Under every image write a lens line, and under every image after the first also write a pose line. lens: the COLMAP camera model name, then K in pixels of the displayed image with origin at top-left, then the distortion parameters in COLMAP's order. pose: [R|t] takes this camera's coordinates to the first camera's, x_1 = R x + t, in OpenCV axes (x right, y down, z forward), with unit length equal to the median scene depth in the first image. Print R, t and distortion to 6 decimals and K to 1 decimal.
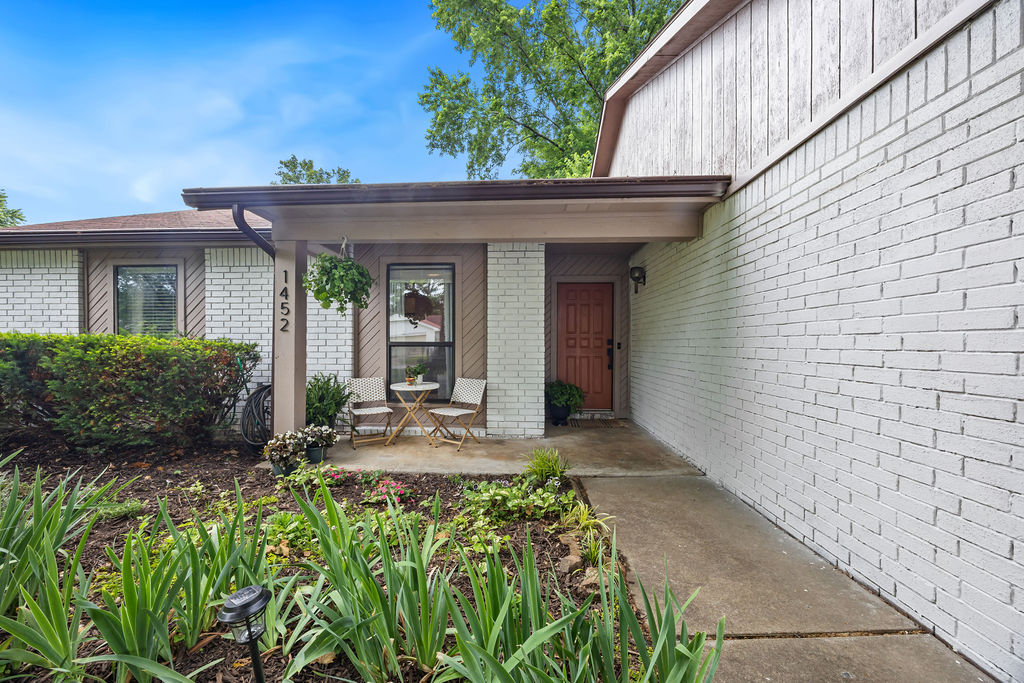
lens RADIAL K [[396.5, 0, 510.8], [0, 396.5, 346.1], [0, 0, 1]] dist [-0.003112, -0.000304]
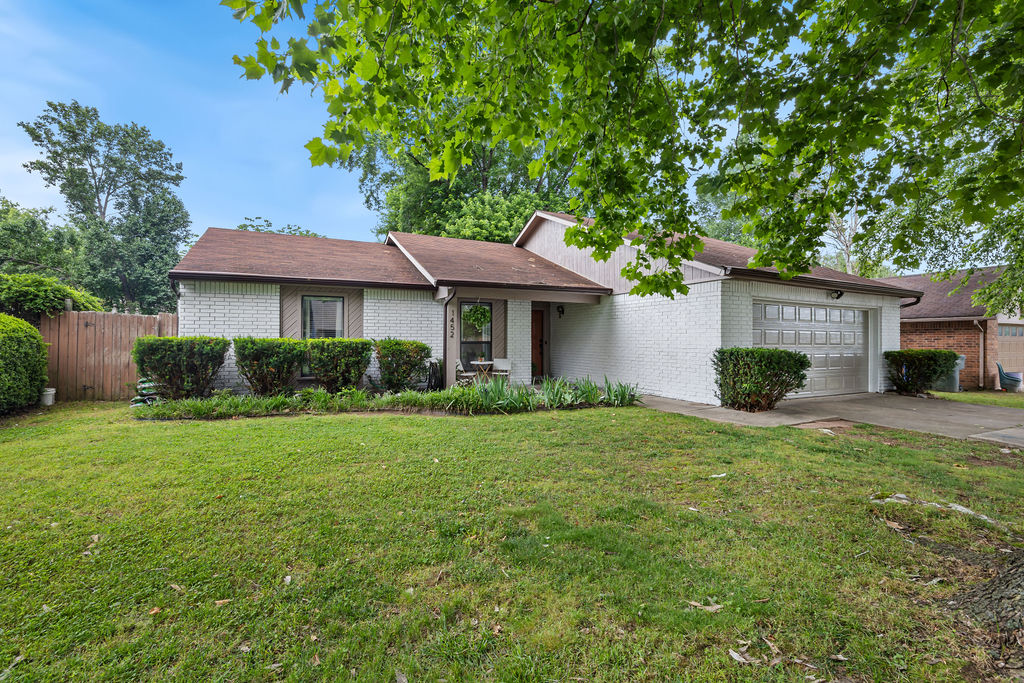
lens RADIAL K [[448.8, 0, 514.1], [0, 448.8, 337.7], [0, 0, 1]] dist [-0.000729, 0.000048]
pose [[0.877250, 0.001444, 0.480031, -1.162813], [0.001621, 0.999981, -0.005972, -0.015331], [-0.480031, 0.006017, 0.877231, -1.104477]]
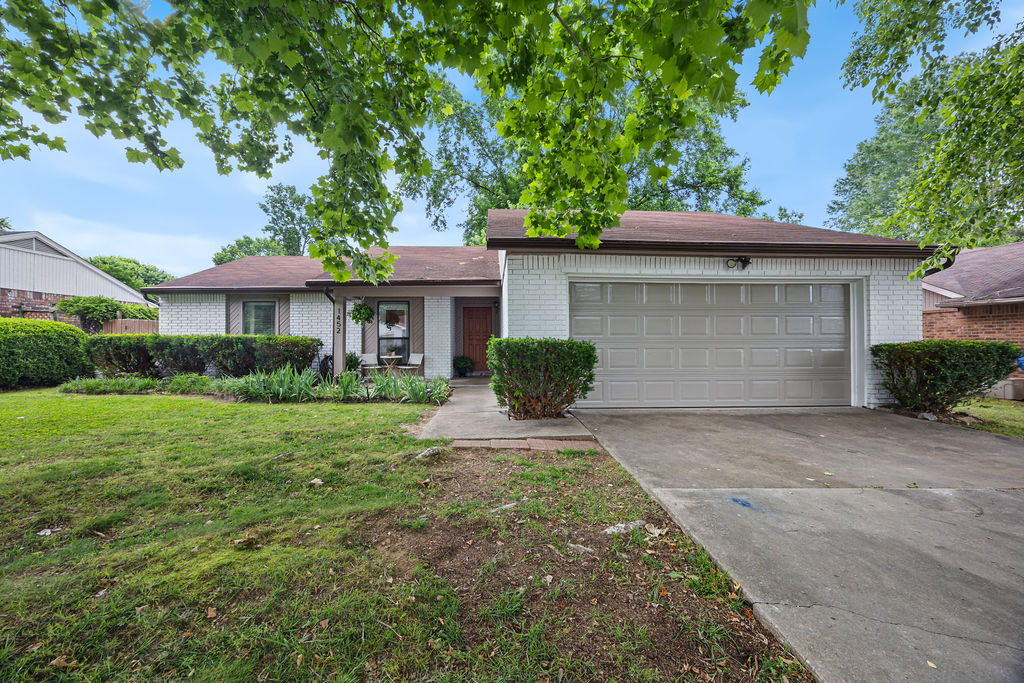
lens RADIAL K [[396.5, 0, 512.3], [0, 396.5, 337.7], [0, 0, 1]] dist [-0.003112, -0.000304]
pose [[0.996871, -0.007746, 0.078666, 0.252205], [0.008943, 0.999849, -0.014882, 0.031436], [-0.078539, 0.015539, 0.996790, -1.225357]]
